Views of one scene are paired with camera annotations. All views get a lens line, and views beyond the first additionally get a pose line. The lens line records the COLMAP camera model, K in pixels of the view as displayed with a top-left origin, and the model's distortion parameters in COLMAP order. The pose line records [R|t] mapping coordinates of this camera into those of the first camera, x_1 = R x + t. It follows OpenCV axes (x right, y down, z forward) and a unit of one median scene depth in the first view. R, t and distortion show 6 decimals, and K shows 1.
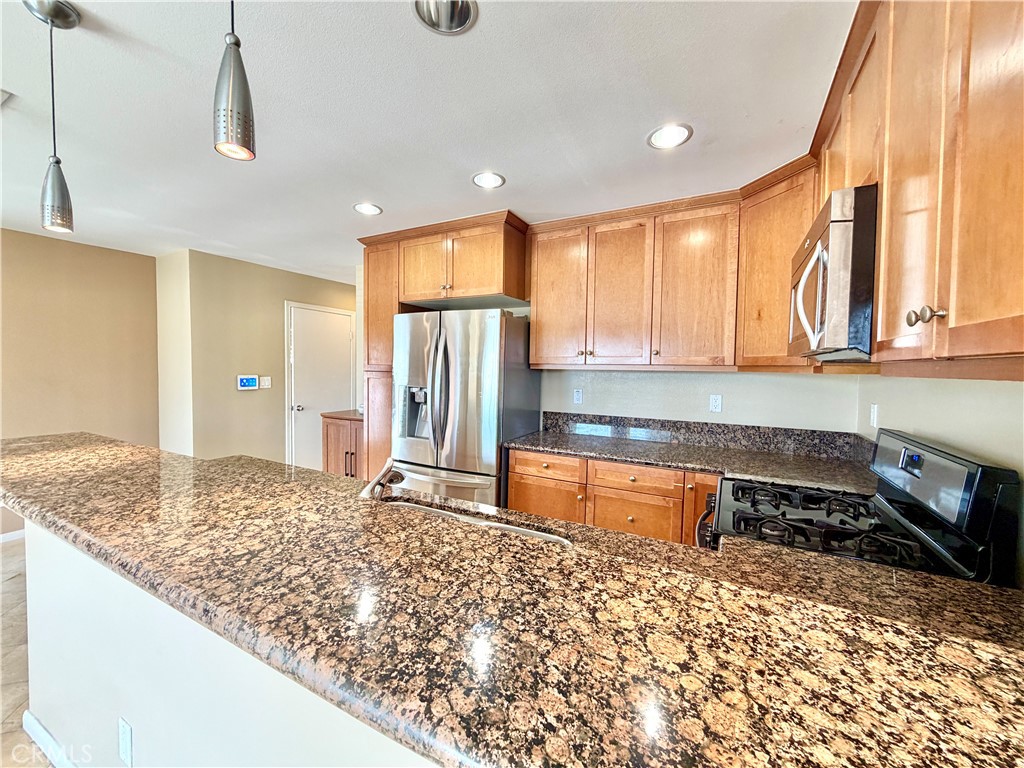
lens RADIAL K [[409.4, 0, 507.5], [0, 409.4, 384.4], [0, 0, 1]] dist [-0.000566, 0.000083]
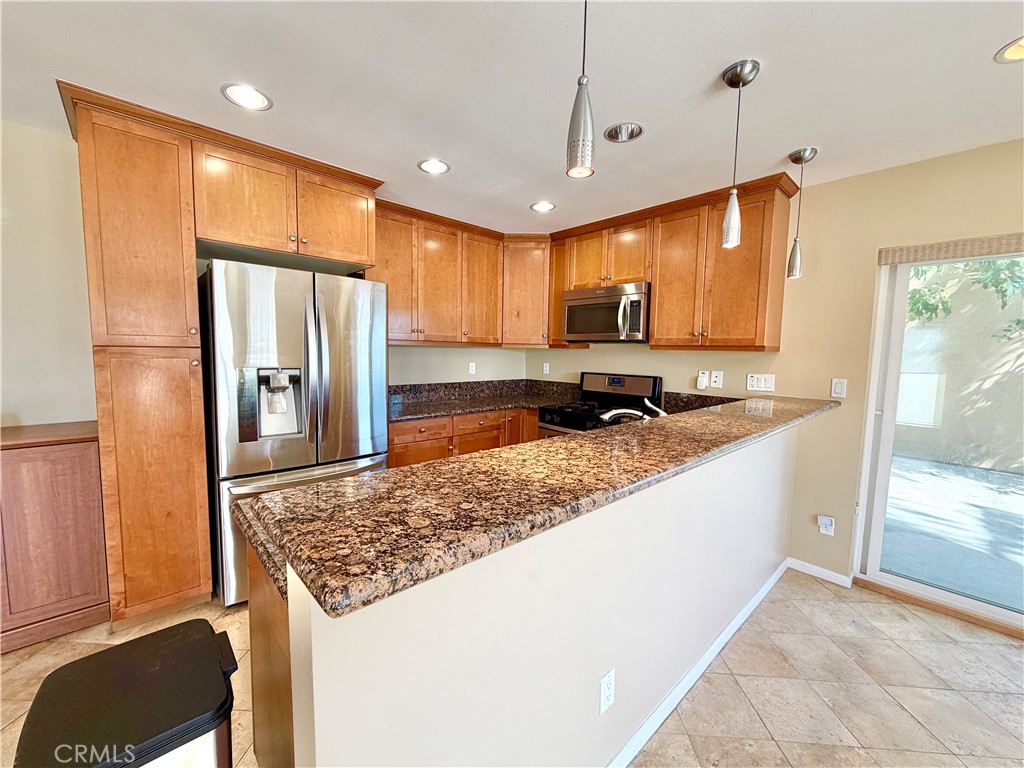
lens RADIAL K [[409.4, 0, 508.3], [0, 409.4, 385.3], [0, 0, 1]] dist [-0.000566, 0.000083]
pose [[0.322991, -0.090419, 0.942073, -1.877223], [0.024773, 0.995892, 0.087091, -0.040019], [-0.946078, -0.004791, 0.323904, 0.860150]]
